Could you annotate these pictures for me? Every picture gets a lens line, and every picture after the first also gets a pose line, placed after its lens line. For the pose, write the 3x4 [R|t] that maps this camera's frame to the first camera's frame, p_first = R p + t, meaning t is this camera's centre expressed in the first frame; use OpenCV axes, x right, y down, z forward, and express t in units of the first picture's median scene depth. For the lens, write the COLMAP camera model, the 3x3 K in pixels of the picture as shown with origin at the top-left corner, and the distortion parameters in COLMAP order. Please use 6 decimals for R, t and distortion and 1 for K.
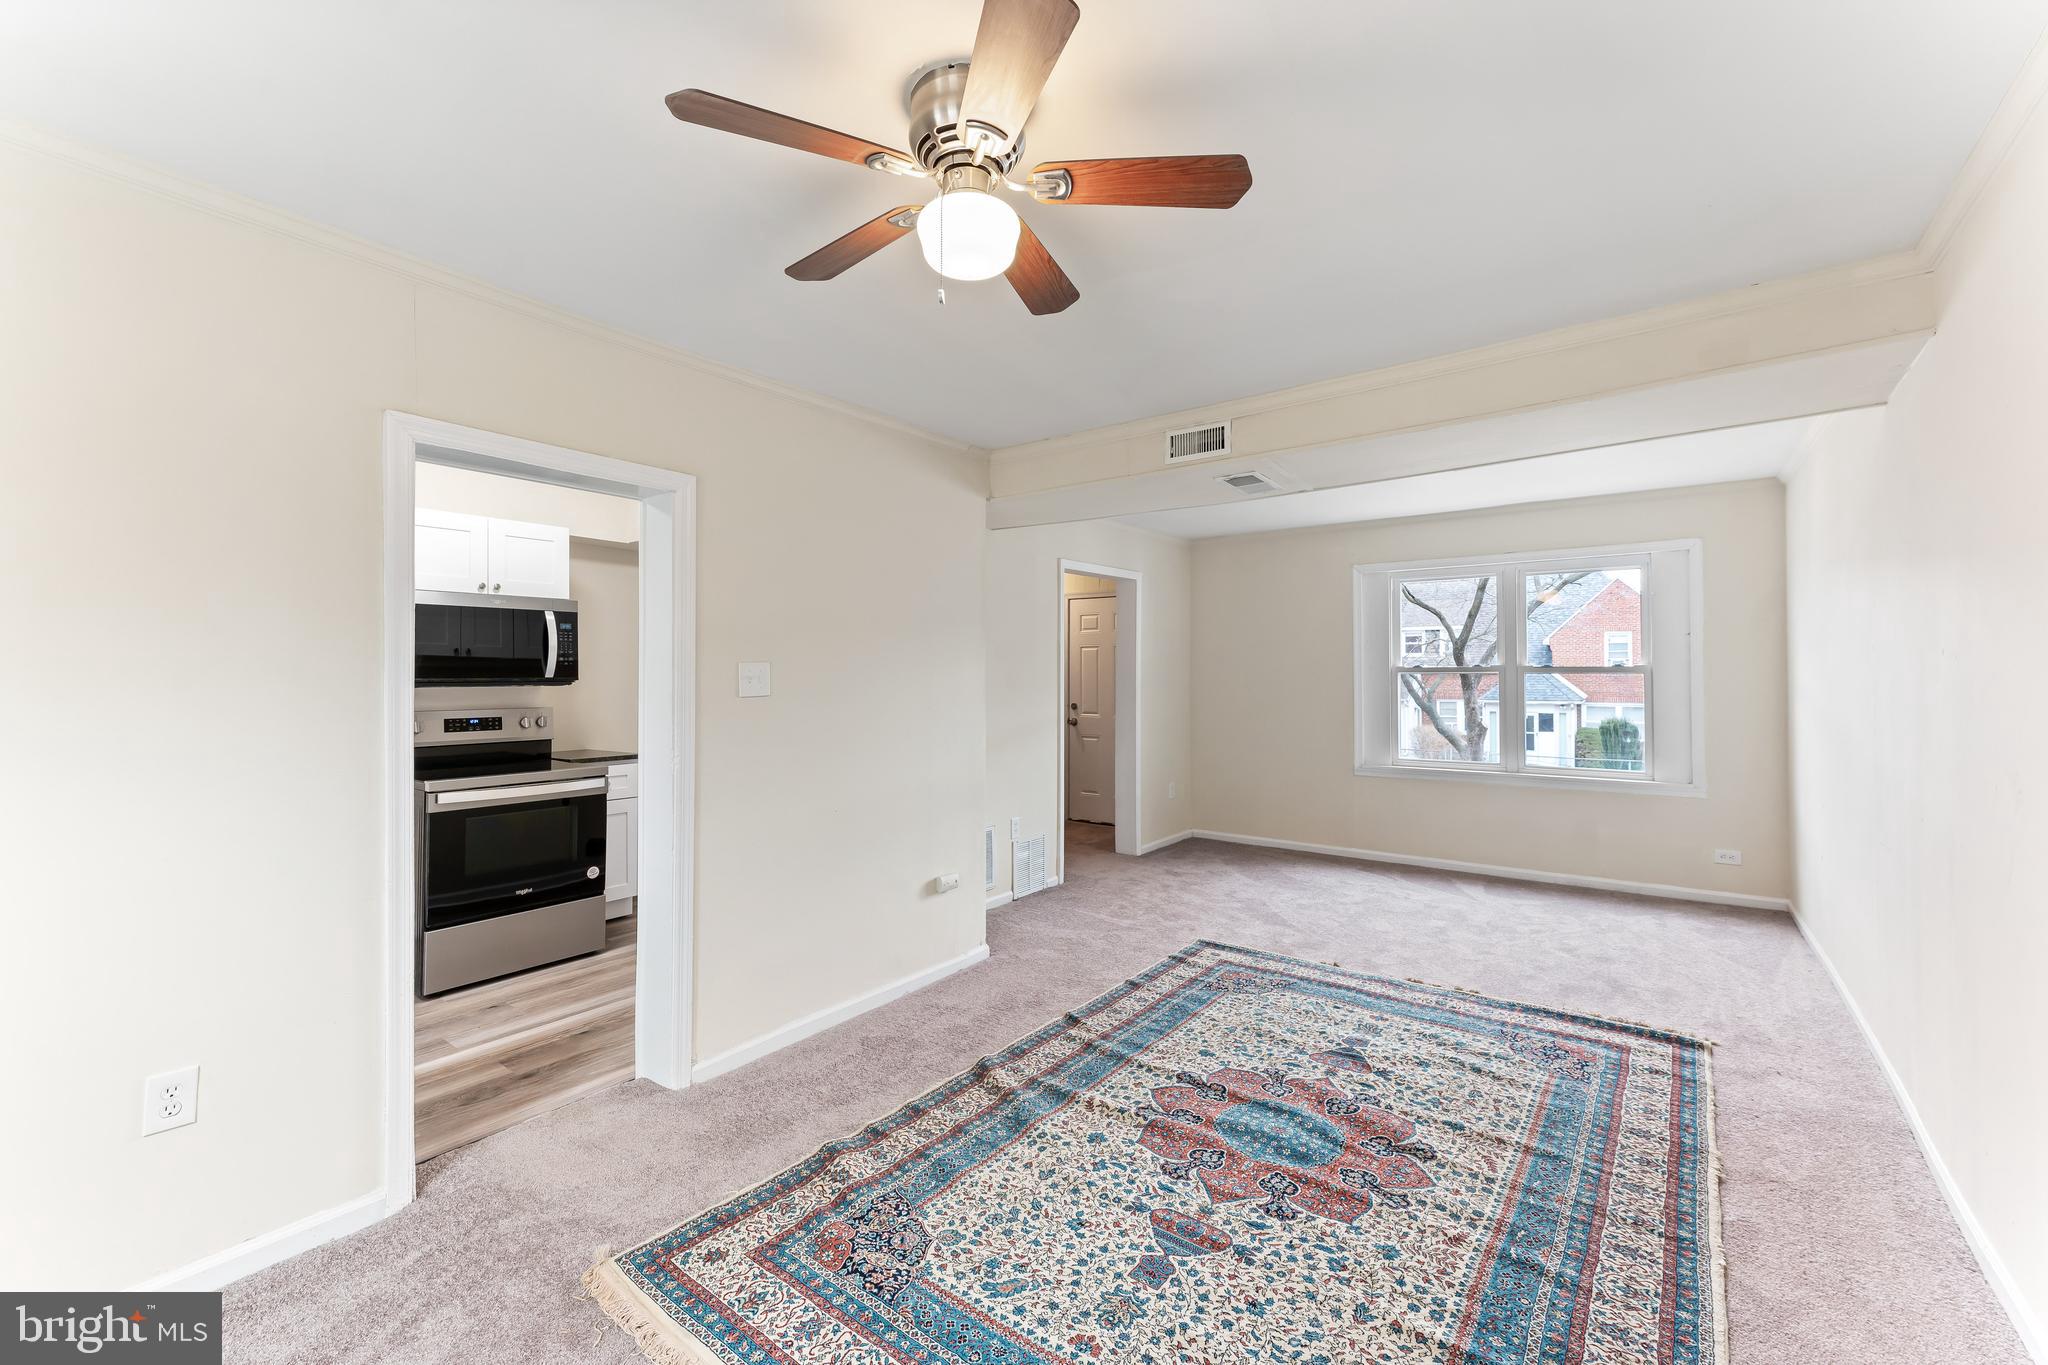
lens RADIAL K [[811.1, 0, 1052.4], [0, 811.1, 686.2], [0, 0, 1]] dist [0.000725, 0.000067]
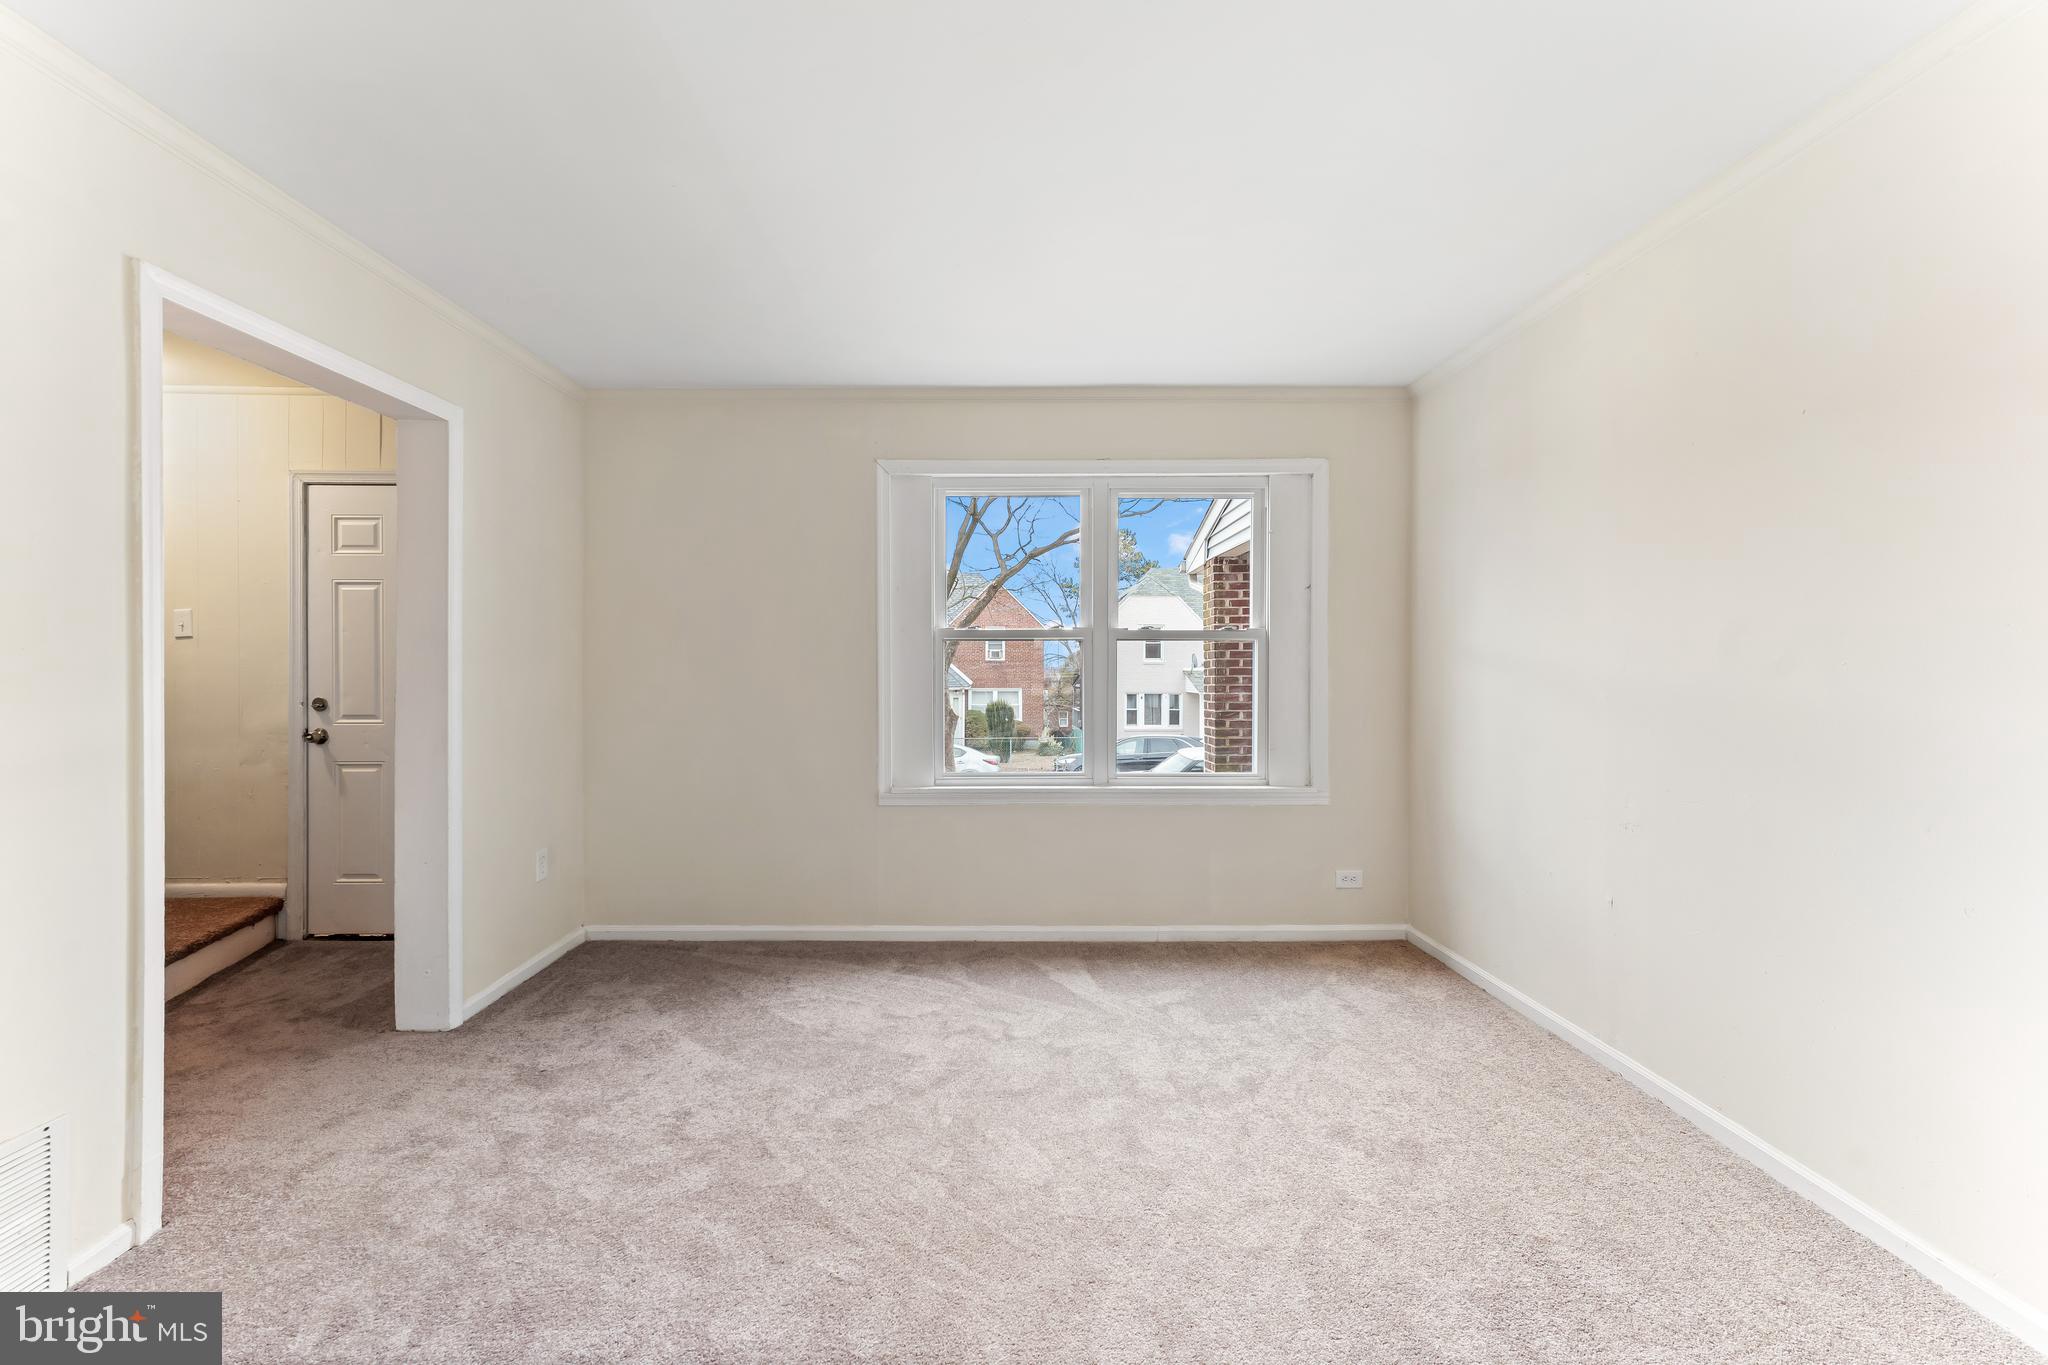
lens RADIAL K [[853.5, 0, 1007.3], [0, 853.5, 660.9], [0, 0, 1]] dist [0.001096, 0.000034]
pose [[0.810374, 0.002979, 0.585906, 0.091450], [0.006813, 0.999872, -0.014507, 0.013126], [-0.585874, 0.015748, 0.810249, 0.508113]]
